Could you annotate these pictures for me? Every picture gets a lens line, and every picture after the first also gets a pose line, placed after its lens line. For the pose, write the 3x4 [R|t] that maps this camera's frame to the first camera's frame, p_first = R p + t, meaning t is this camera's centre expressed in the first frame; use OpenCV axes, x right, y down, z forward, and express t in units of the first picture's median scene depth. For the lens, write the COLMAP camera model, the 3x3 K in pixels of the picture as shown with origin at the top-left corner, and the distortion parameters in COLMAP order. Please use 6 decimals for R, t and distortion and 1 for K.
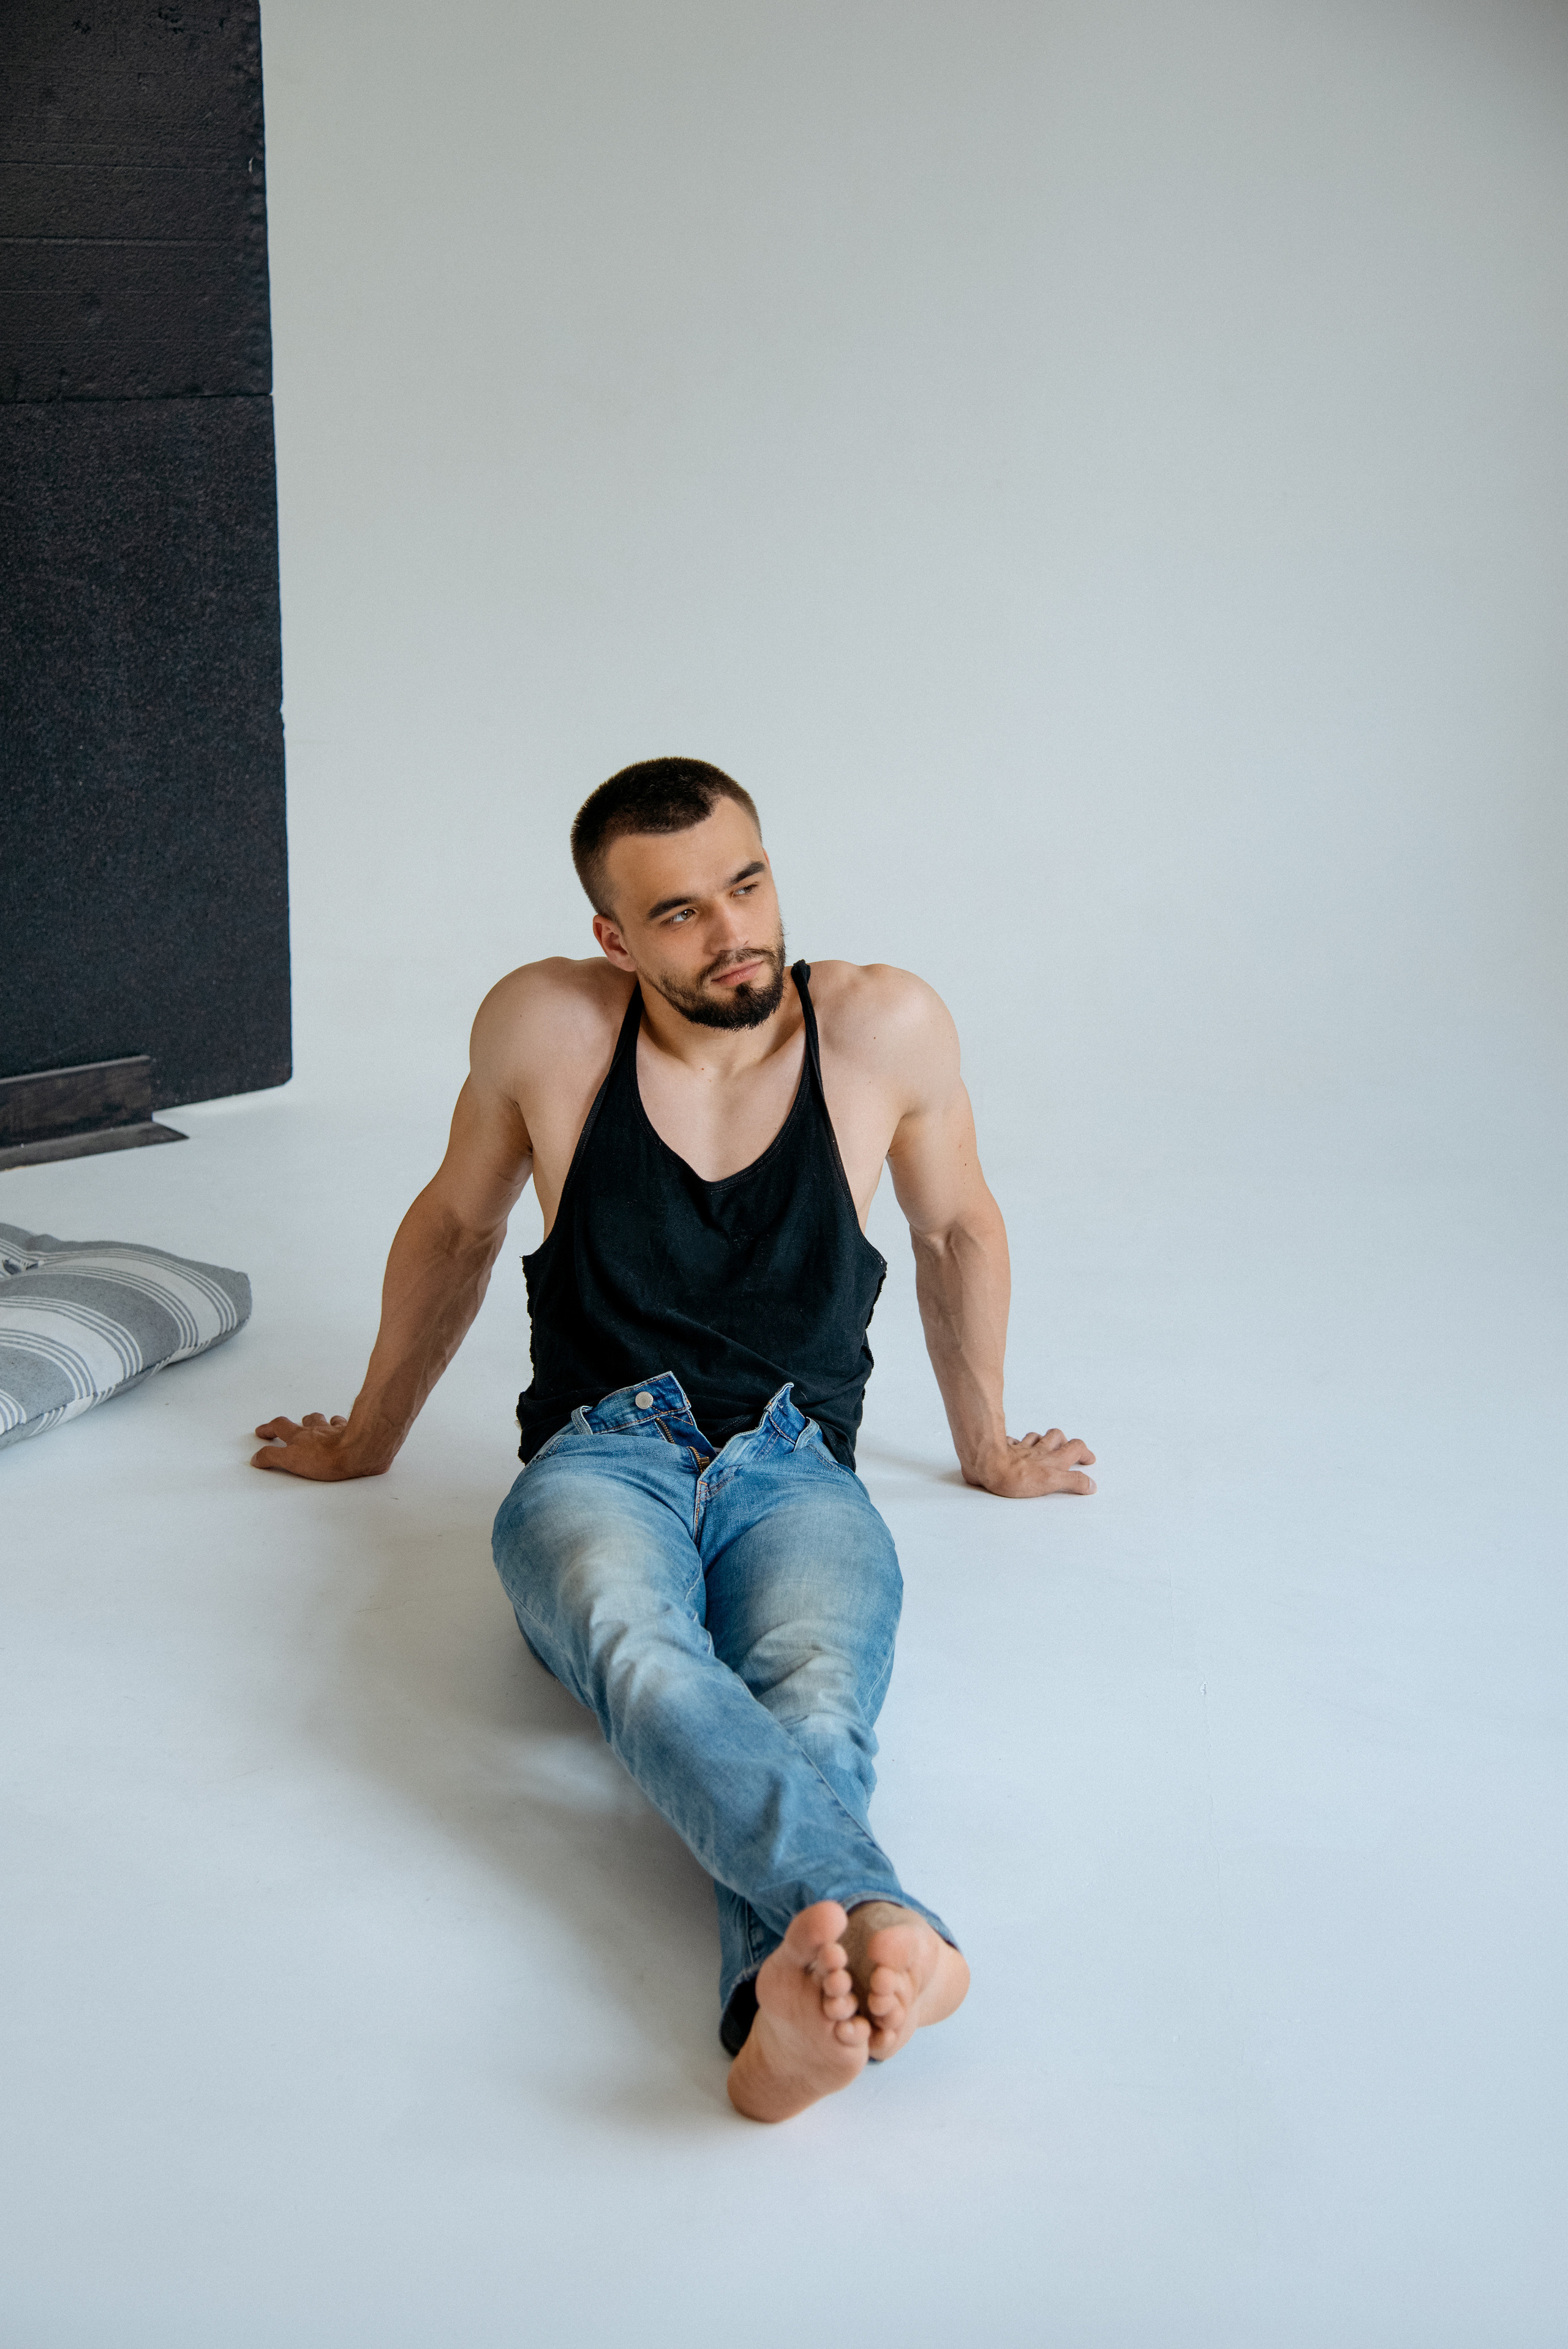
lens RADIAL K [[3486.9, 0, 779.2], [0, 3486.9, 1184.9], [0, 0, 1]] dist [0.342168, 0.000000]
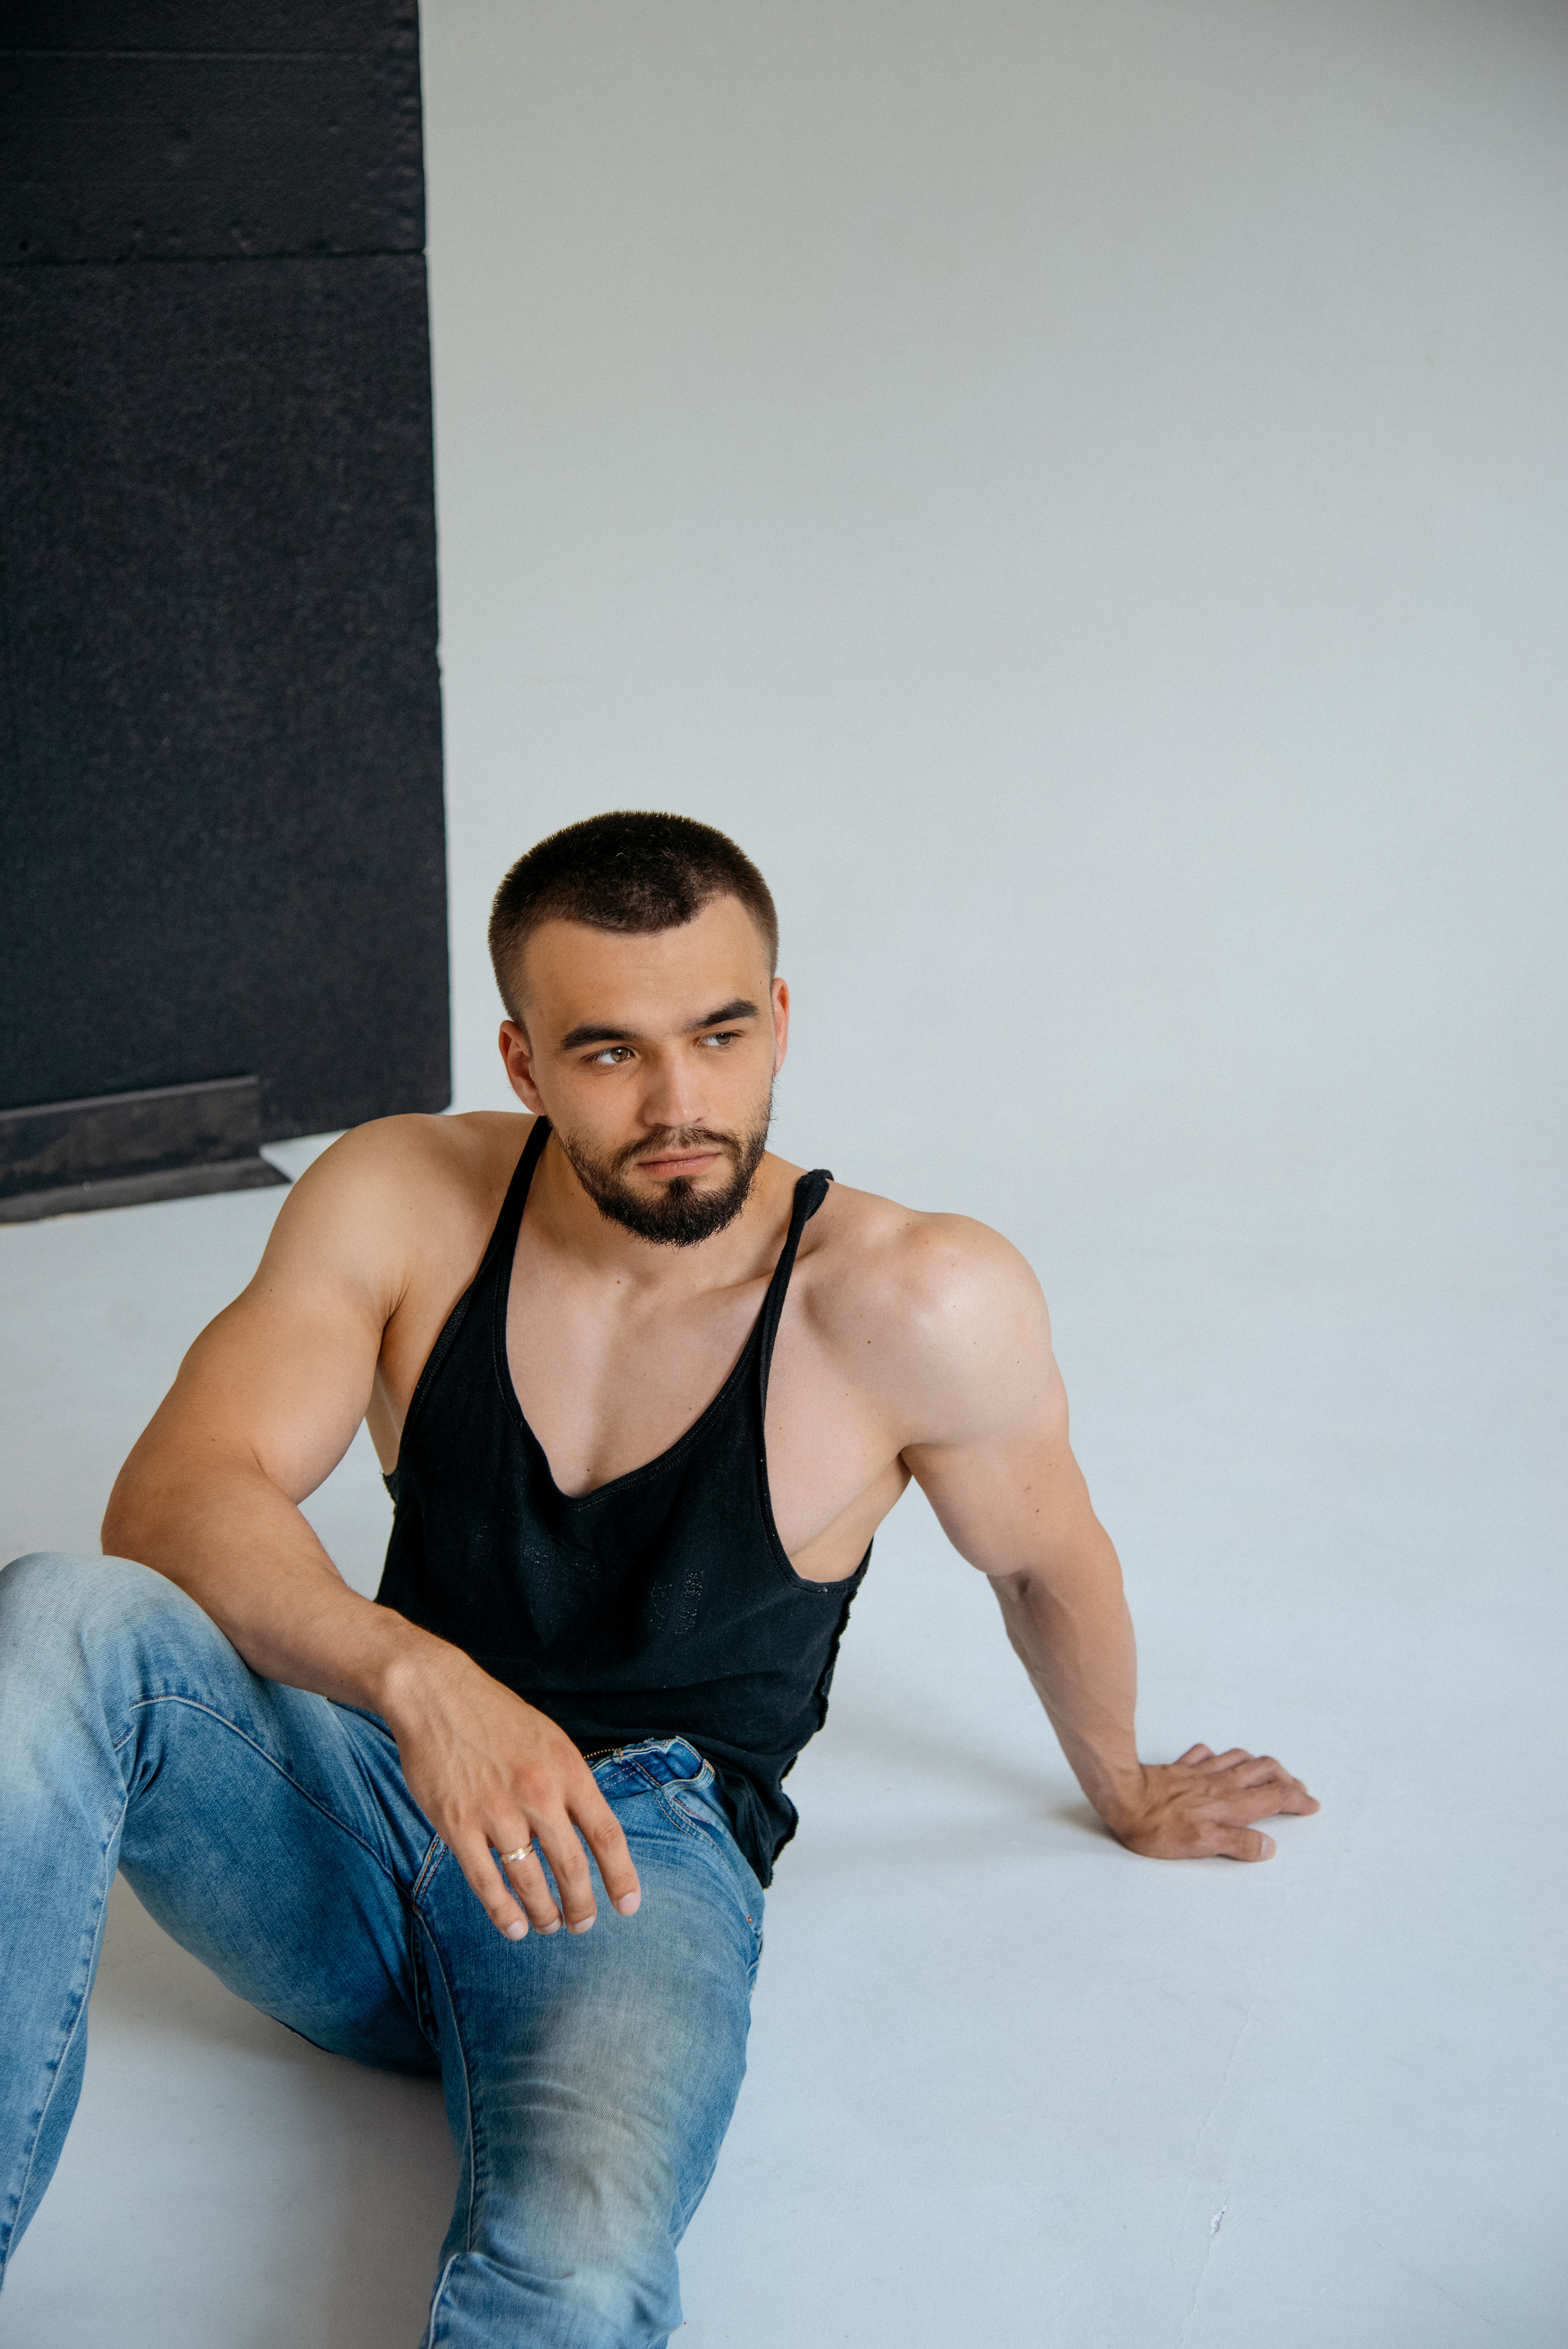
lens RADIAL K [[3342.7, 0, 794.2], [0, 3342.7, 1155.8], [0, 0, 1]] dist [0.174034, 0.000000]
pose [[0.975110, 0.072876, -0.209403, 0.105654], [-0.061380, 0.996255, 0.060890, -0.075579], [0.213056, -0.046522, 0.975932, 0.288537]]
